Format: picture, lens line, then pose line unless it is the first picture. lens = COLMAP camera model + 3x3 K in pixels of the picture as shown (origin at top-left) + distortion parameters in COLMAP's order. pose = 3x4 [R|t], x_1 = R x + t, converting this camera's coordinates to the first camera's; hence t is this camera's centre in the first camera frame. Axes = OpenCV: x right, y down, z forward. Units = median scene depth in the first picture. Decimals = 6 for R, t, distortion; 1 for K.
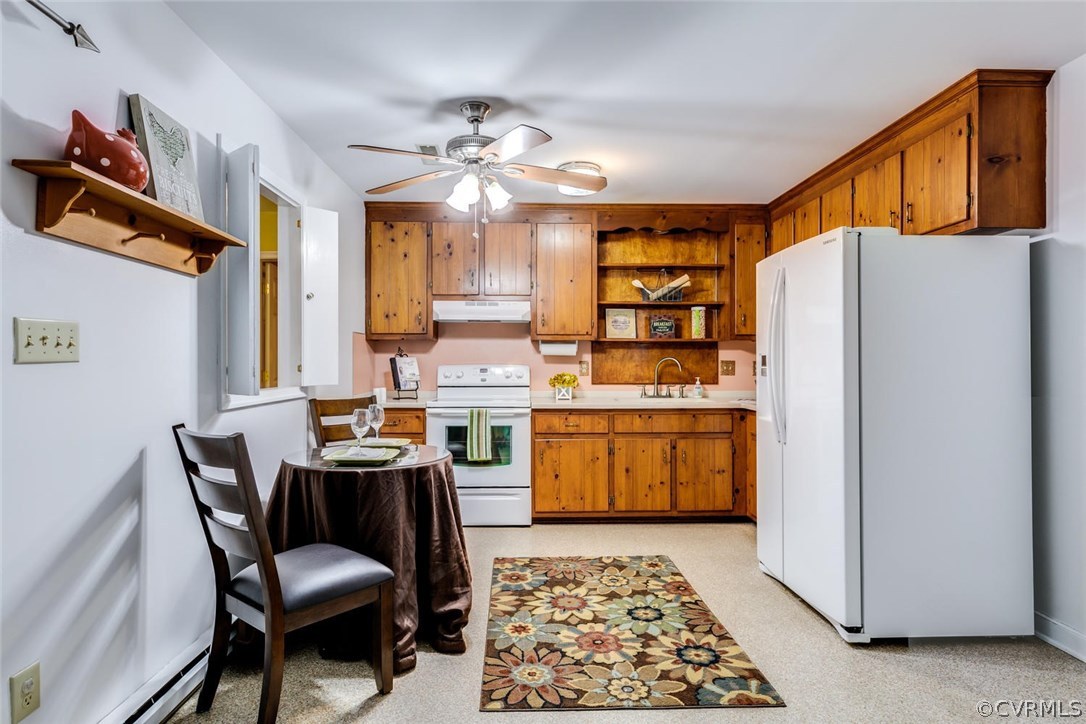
lens RADIAL K [[577.4, 0, 531.8], [0, 577.4, 360.7], [0, 0, 1]] dist [0.004472, -0.001097]
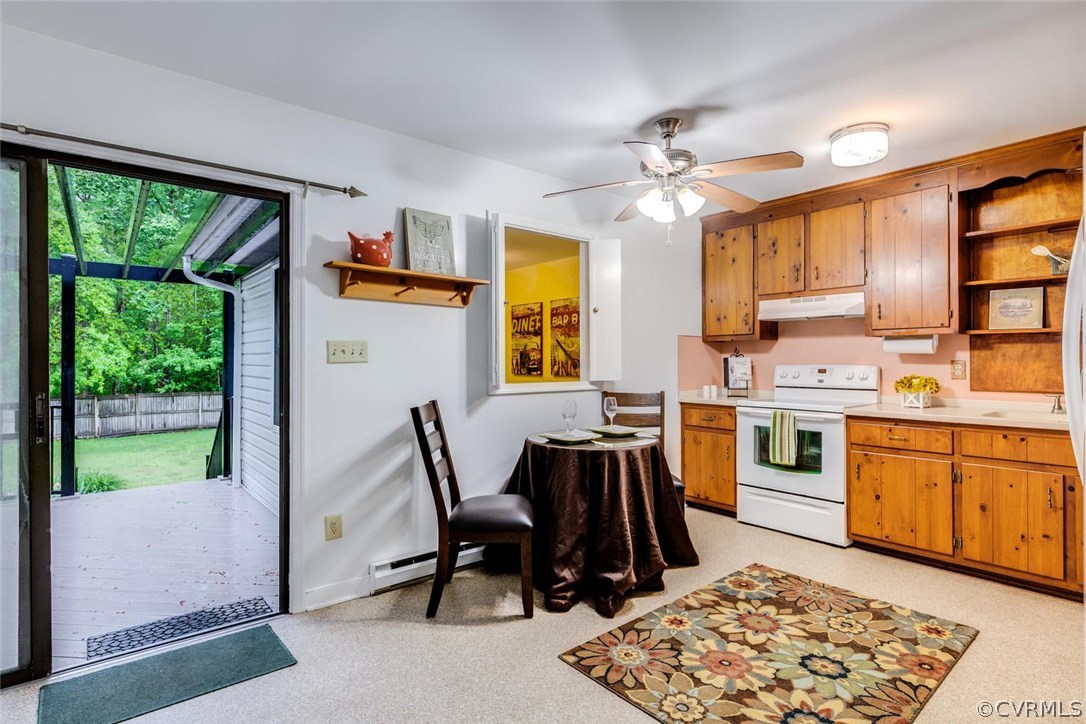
lens RADIAL K [[527.7, 0, 538.3], [0, 527.7, 359.3], [0, 0, 1]] dist [-0.002214, -0.000522]
pose [[0.631962, -0.003964, -0.774989, 0.334146], [0.002667, 0.999992, -0.002940, -0.000486], [0.774995, -0.000209, 0.631967, 0.131267]]
